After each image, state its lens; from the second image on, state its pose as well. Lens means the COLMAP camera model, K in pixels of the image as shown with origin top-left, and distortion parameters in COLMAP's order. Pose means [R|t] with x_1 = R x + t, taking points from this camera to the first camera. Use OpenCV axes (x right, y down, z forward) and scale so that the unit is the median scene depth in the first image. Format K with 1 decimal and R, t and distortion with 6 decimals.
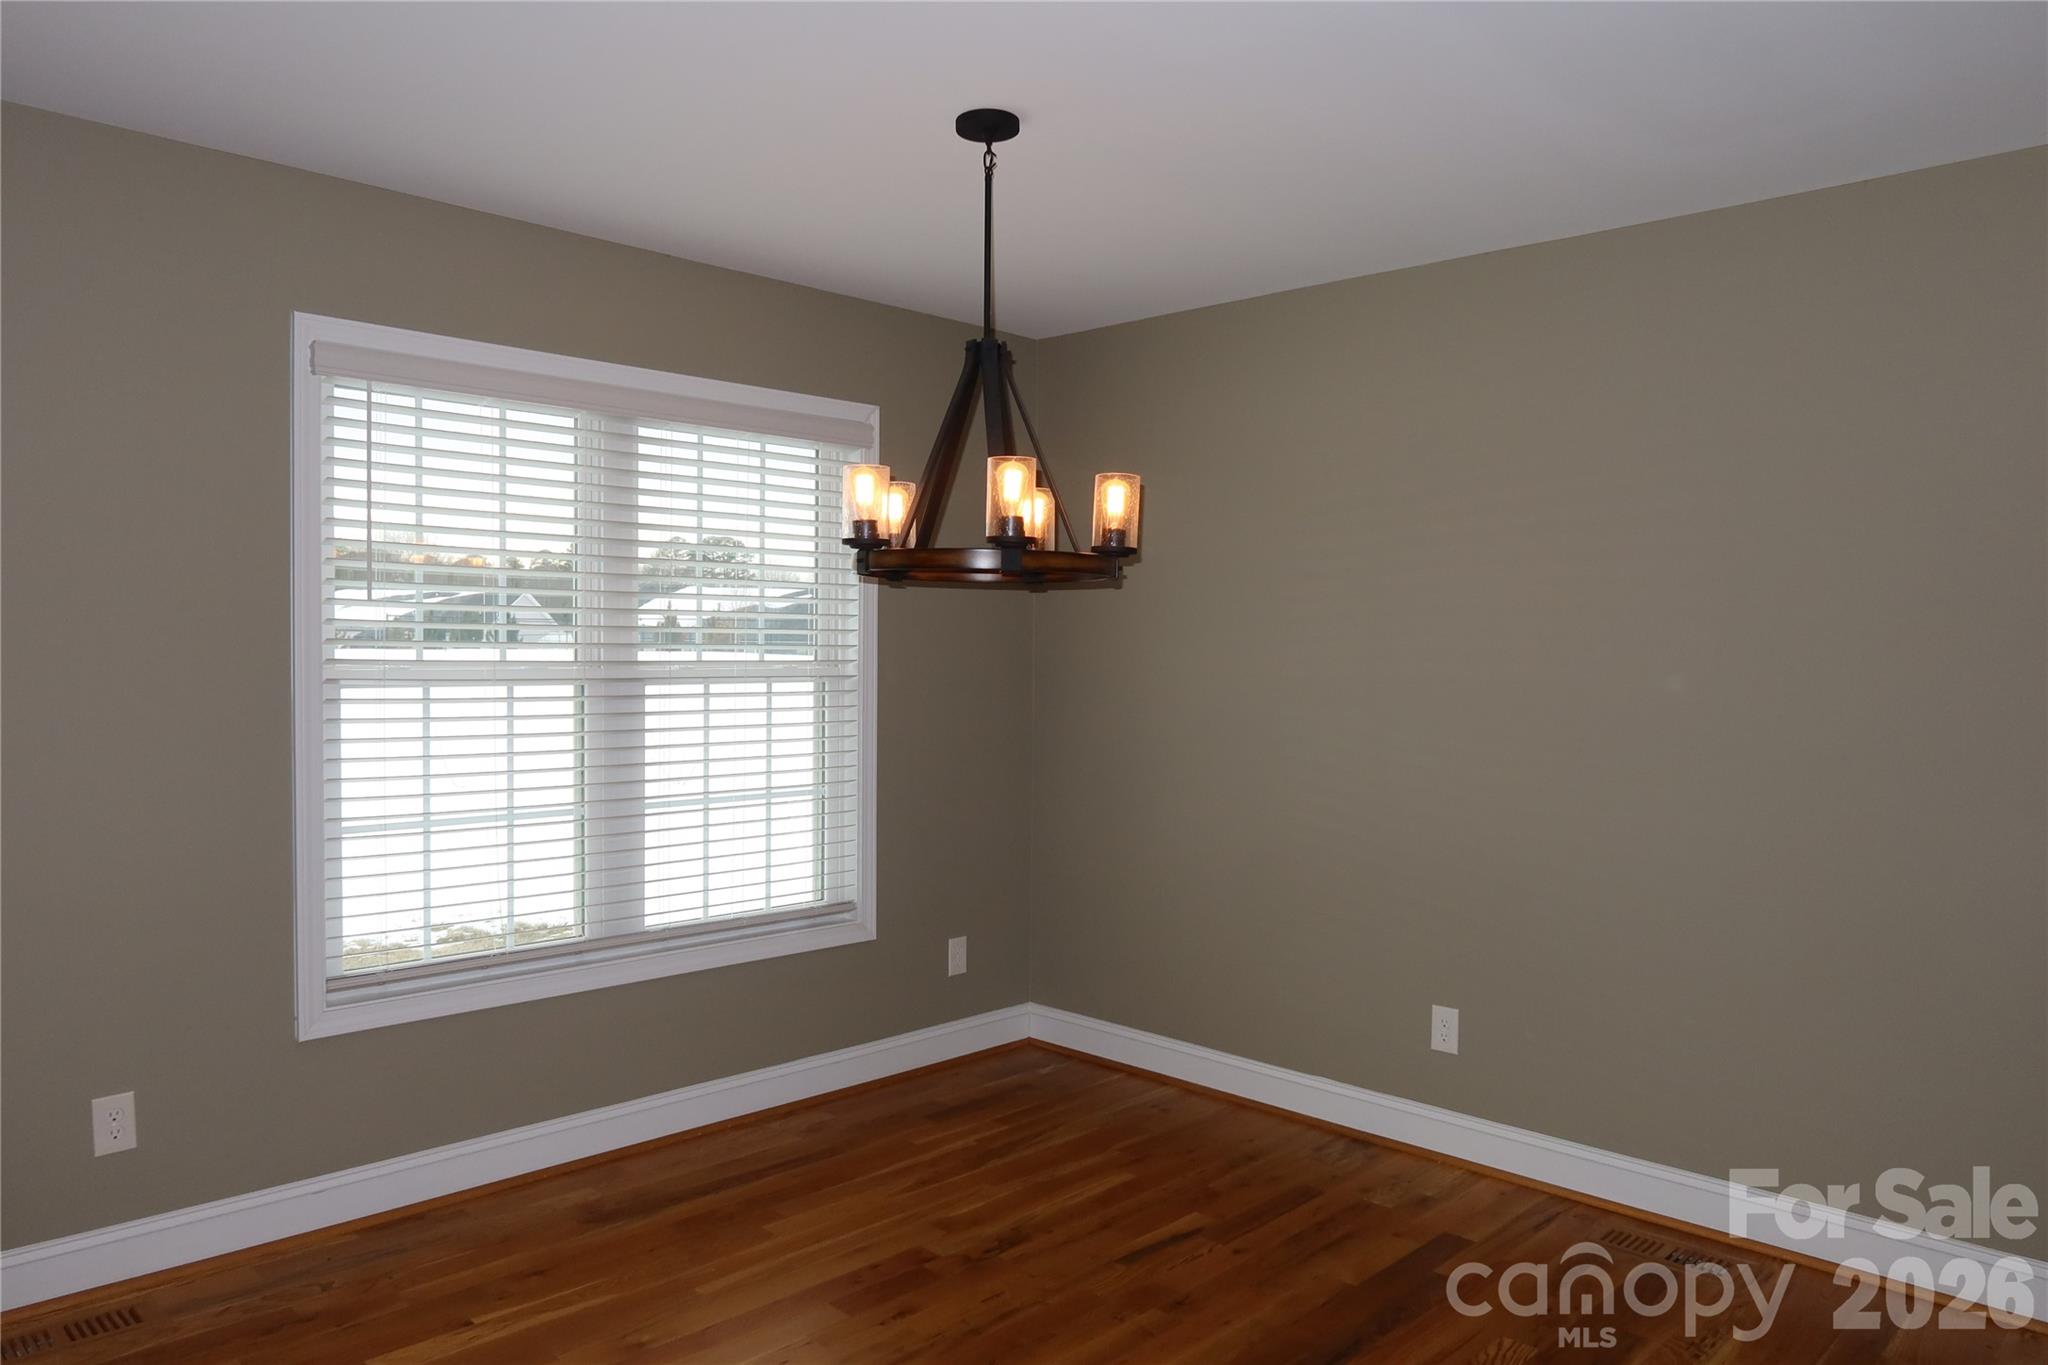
lens RADIAL K [[1423.9, 0, 1024.0], [0, 1423.9, 682.5], [0, 0, 1]] dist [-0.004908, -0.000708]
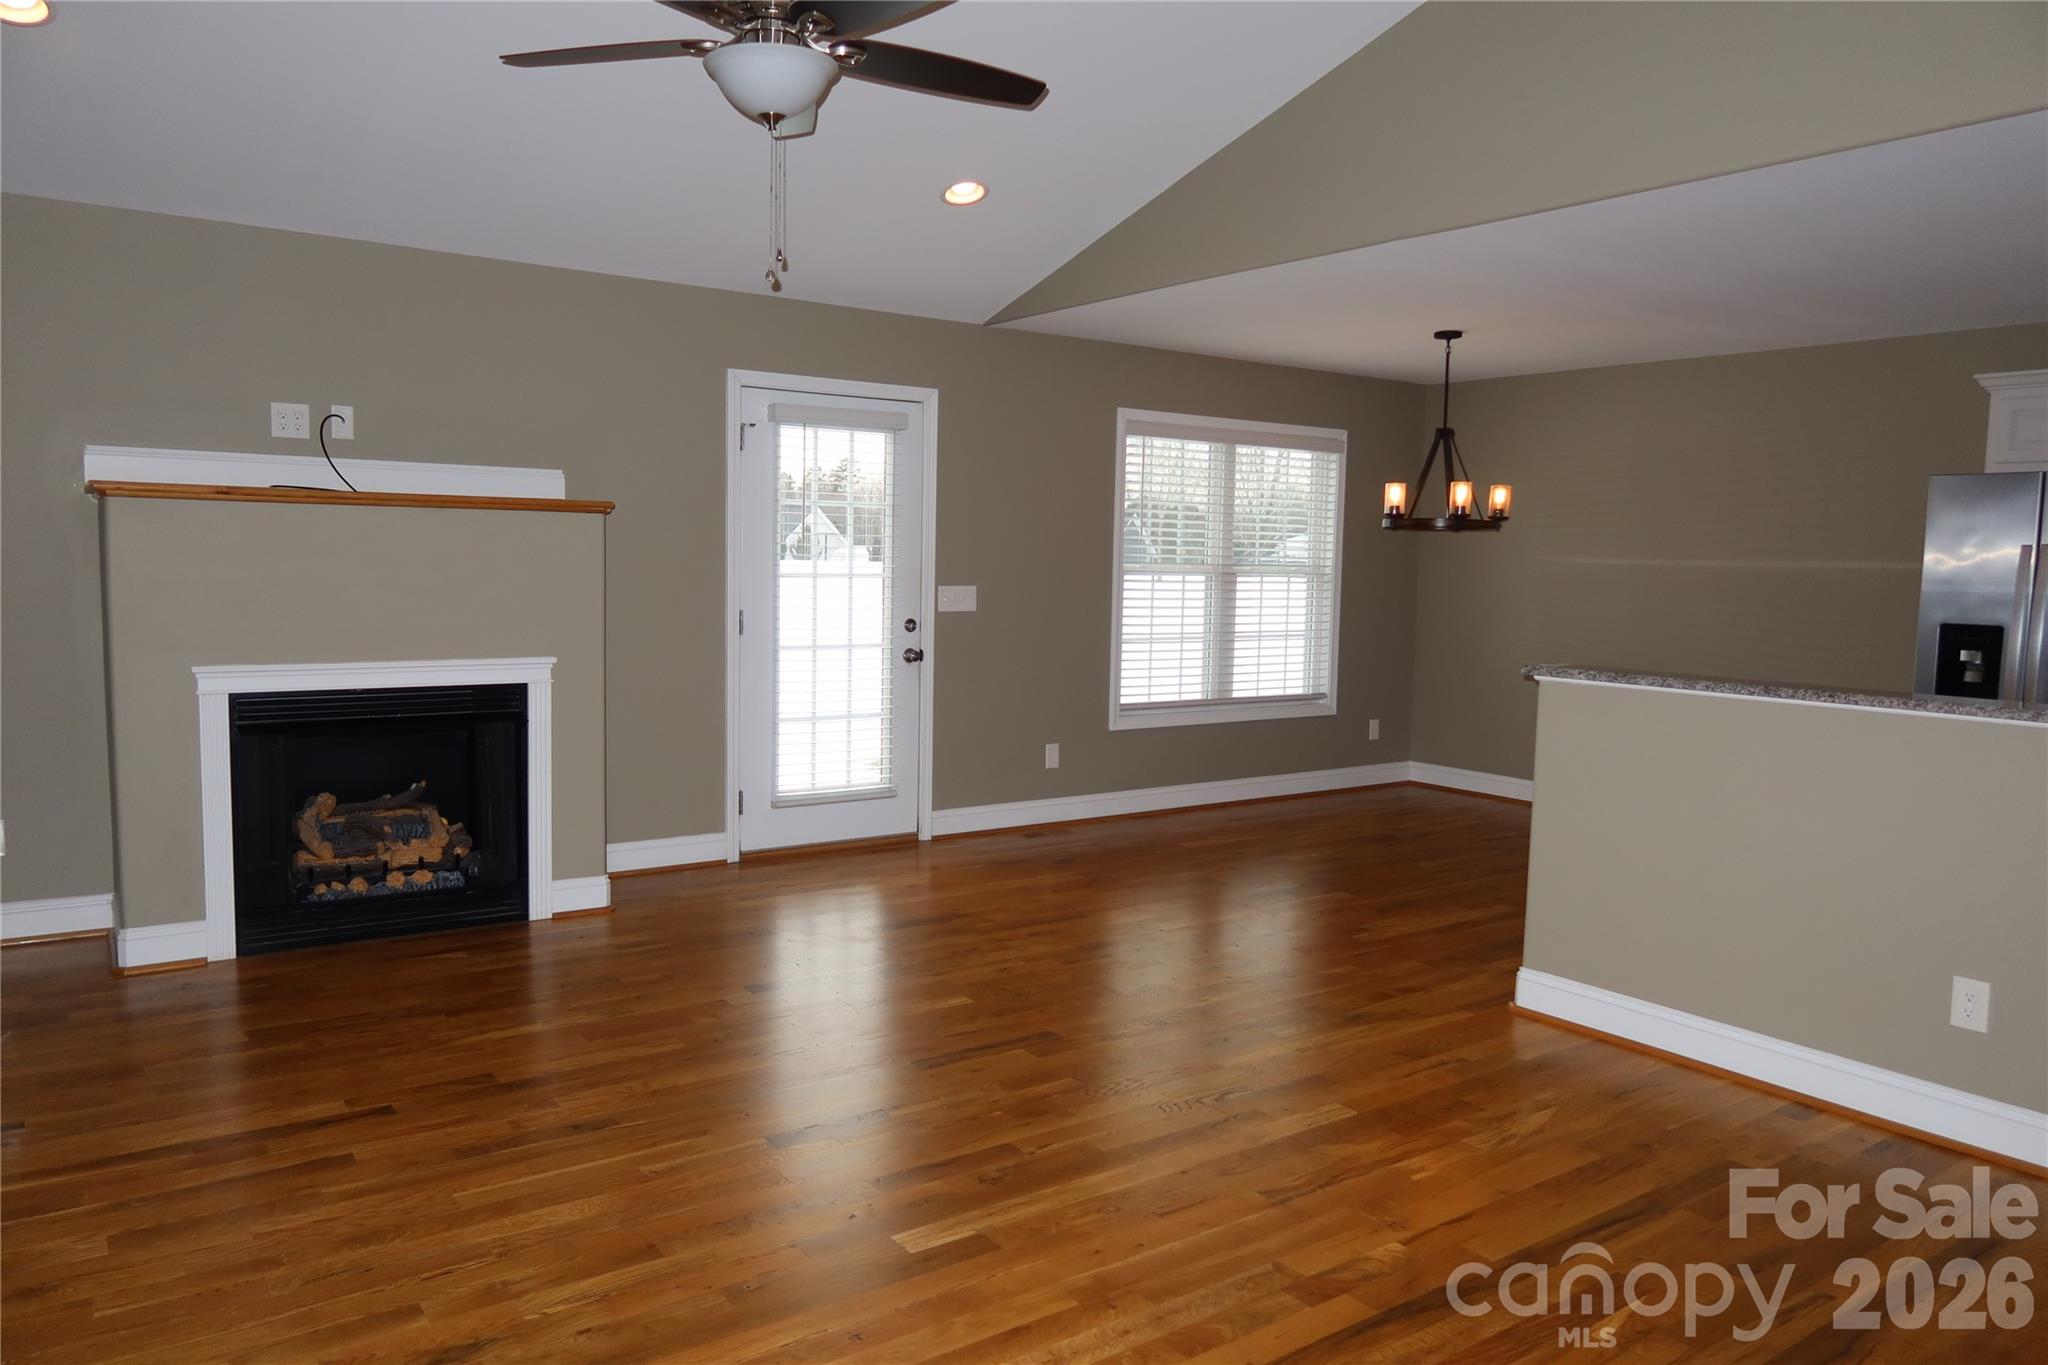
lens RADIAL K [[1423.9, 0, 1024.0], [0, 1423.9, 682.5], [0, 0, 1]] dist [-0.004908, -0.000708]
pose [[0.985420, 0.024559, -0.168357, -0.219627], [-0.014511, 0.998053, 0.060659, 0.033829], [0.169519, -0.057332, 0.983858, -1.043676]]
